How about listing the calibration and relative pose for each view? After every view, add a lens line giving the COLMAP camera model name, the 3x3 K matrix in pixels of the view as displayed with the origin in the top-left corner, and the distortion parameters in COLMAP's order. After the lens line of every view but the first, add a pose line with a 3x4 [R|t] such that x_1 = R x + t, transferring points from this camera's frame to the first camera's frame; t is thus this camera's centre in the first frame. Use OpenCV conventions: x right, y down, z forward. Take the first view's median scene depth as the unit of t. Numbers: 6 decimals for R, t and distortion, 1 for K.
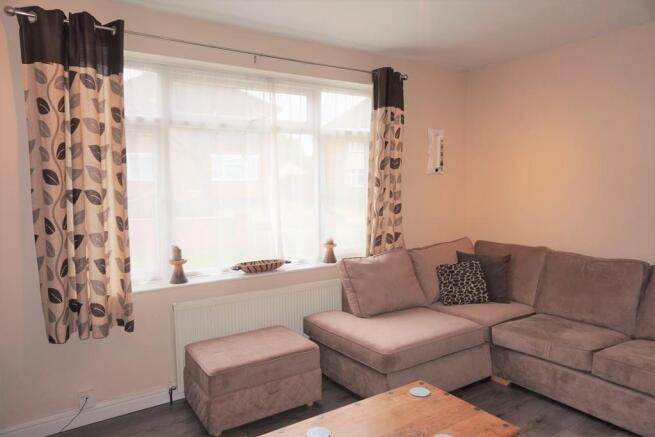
lens RADIAL K [[455.3, 0, 327.5], [0, 455.3, 218.5], [0, 0, 1]] dist [0.002291, 0.000312]
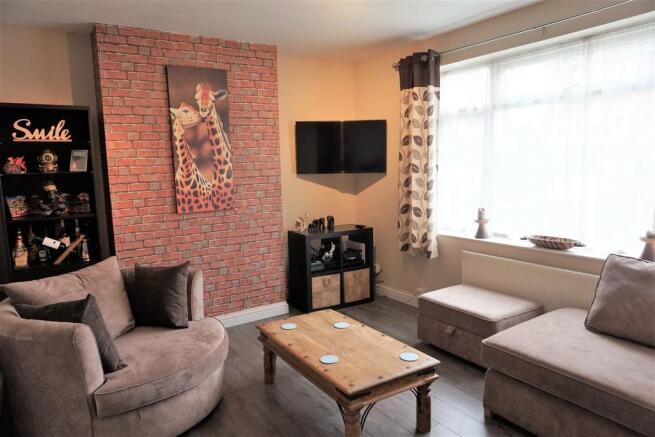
lens RADIAL K [[448.9, 0, 327.5], [0, 448.9, 218.5], [0, 0, 1]] dist [-0.039890, 0.000696]
pose [[-0.019319, 0.128784, -0.991484, 0.931721], [-0.048808, 0.990366, 0.129590, -0.052929], [0.998621, 0.050896, -0.012848, 0.622866]]
